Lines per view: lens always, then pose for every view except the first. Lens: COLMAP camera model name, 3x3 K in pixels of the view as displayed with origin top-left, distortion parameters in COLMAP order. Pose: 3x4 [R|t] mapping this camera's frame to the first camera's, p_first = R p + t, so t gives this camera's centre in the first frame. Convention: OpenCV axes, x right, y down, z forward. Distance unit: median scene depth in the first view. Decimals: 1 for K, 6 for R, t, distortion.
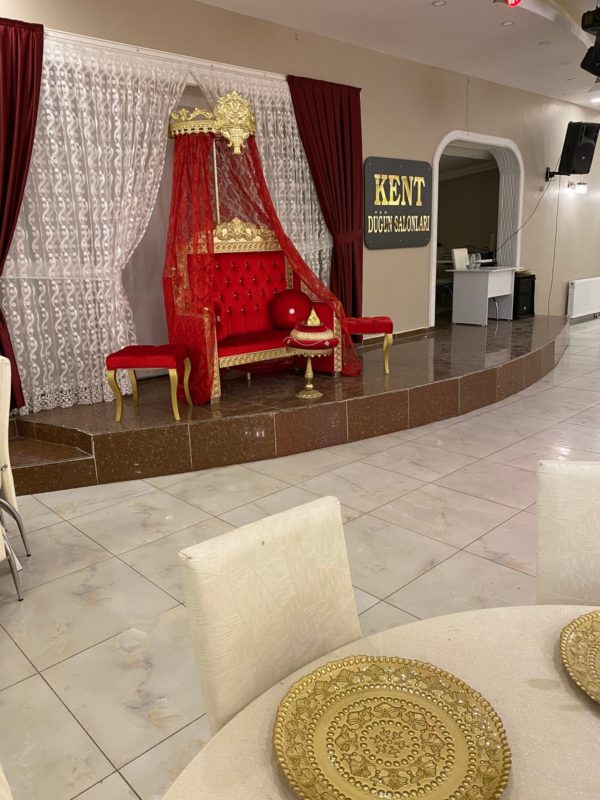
lens RADIAL K [[611.4, 0, 297.1], [0, 611.4, 396.3], [0, 0, 1]] dist [0.006952, -0.001103]
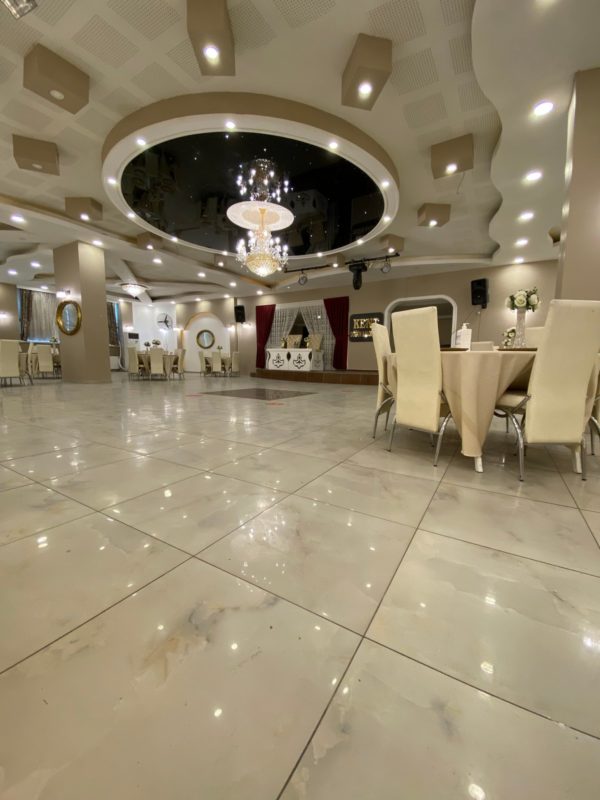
lens RADIAL K [[320.2, 0, 300.0], [0, 320.2, 400.0], [0, 0, 1]] dist [0.061822, -0.022885]
pose [[0.277130, 0.164817, -0.946591, 2.108546], [-0.251362, 0.963304, 0.094137, -0.036104], [0.927371, 0.211849, 0.308389, 0.327430]]
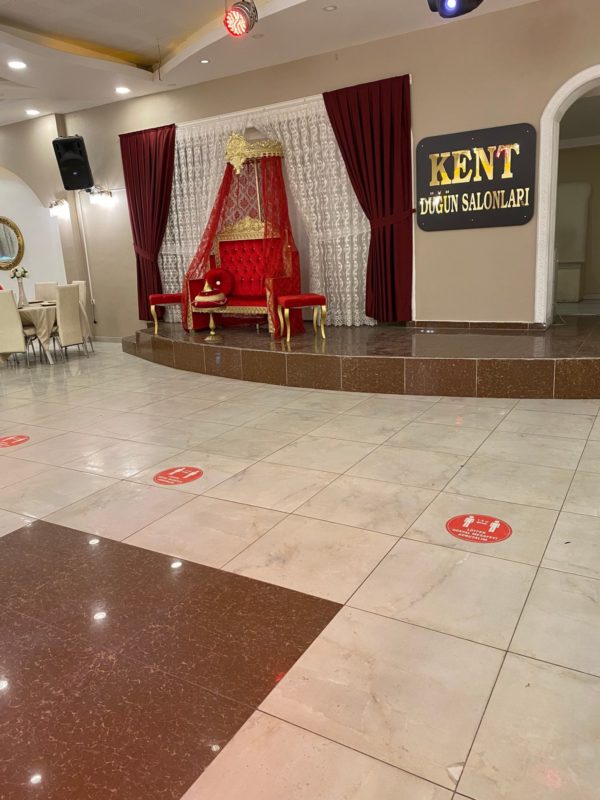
lens RADIAL K [[611.4, 0, 297.1], [0, 611.4, 396.3], [0, 0, 1]] dist [0.006952, -0.001103]
pose [[0.283742, 0.252683, -0.925009, 1.271189], [-0.183857, 0.961094, 0.206142, -0.180942], [0.941109, 0.111578, 0.319160, 0.624214]]
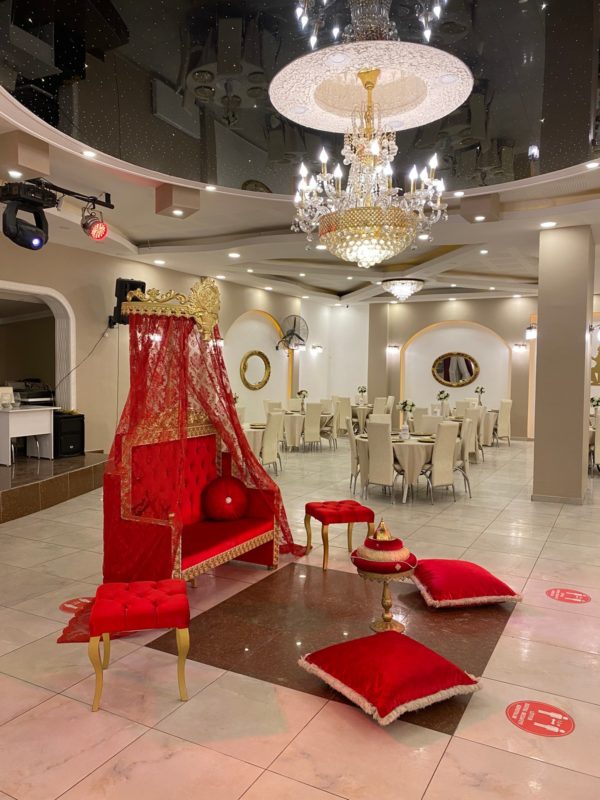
lens RADIAL K [[611.4, 0, 297.1], [0, 611.4, 396.3], [0, 0, 1]] dist [0.006952, -0.001103]
pose [[0.941457, 0.042277, 0.334471, 0.615170], [0.023635, 0.981388, -0.190574, -0.038595], [-0.336303, 0.187322, 0.922936, -0.129130]]
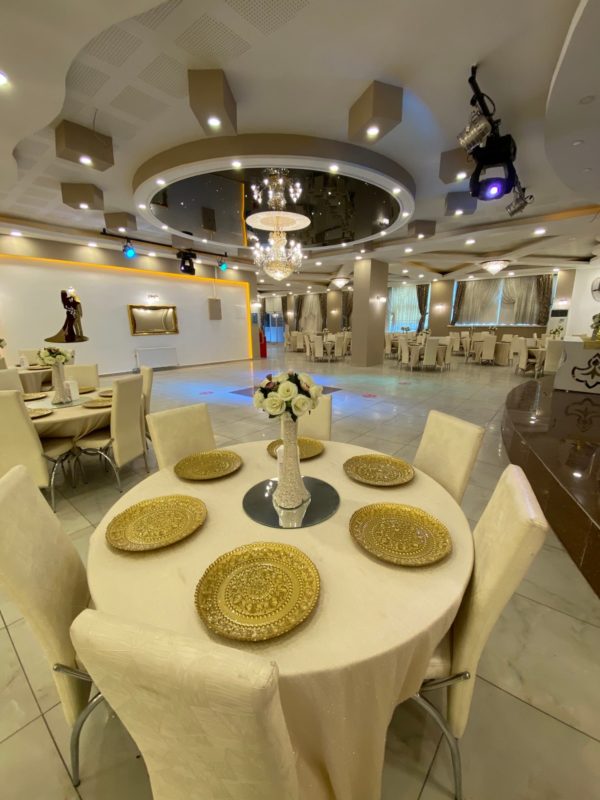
lens RADIAL K [[321.9, 0, 304.2], [0, 321.9, 401.1], [0, 0, 1]] dist [0.025813, -0.023509]
pose [[-0.988673, 0.083448, -0.124745, 1.008068], [0.017106, 0.888413, 0.458726, -0.460926], [0.149105, 0.451396, -0.879778, 1.727932]]
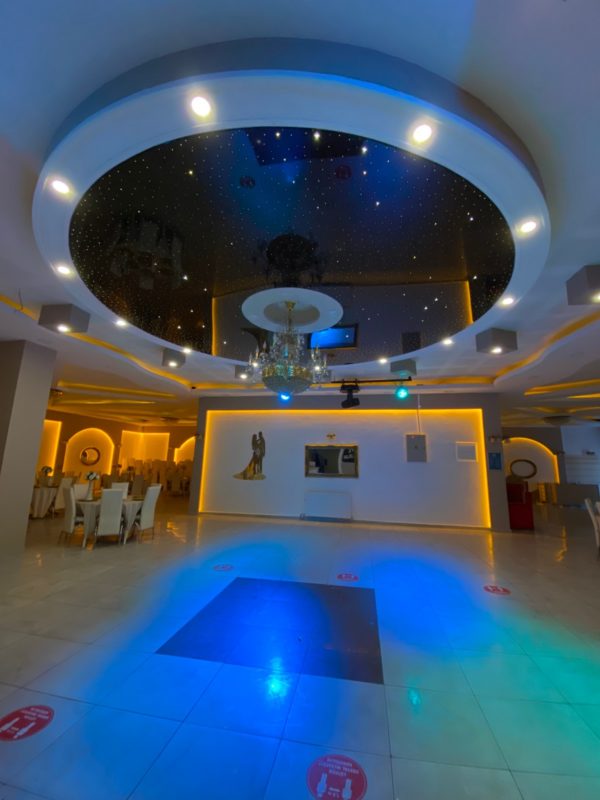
lens RADIAL K [[321.9, 0, 304.2], [0, 321.9, 401.1], [0, 0, 1]] dist [0.025813, -0.023509]
pose [[-0.609080, 0.176585, 0.773201, 0.366751], [0.190037, 0.978993, -0.073884, -0.246743], [-0.770005, 0.101935, -0.629843, 0.891952]]
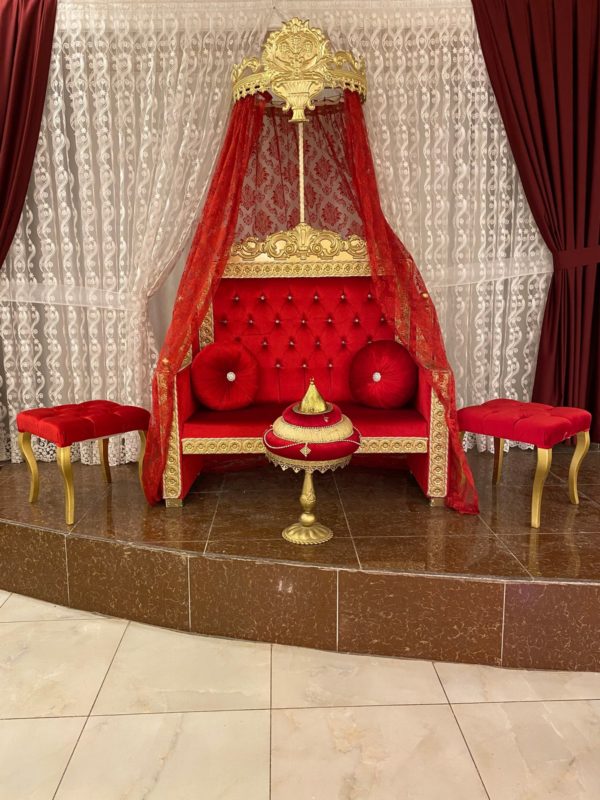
lens RADIAL K [[605.5, 0, 302.2], [0, 605.5, 391.4], [0, 0, 1]] dist [0.030626, -0.009519]
pose [[0.754202, 0.138722, -0.641822, 0.298476], [-0.170190, 0.985326, 0.012977, -0.114886], [0.634204, 0.099444, 0.766744, 0.480020]]
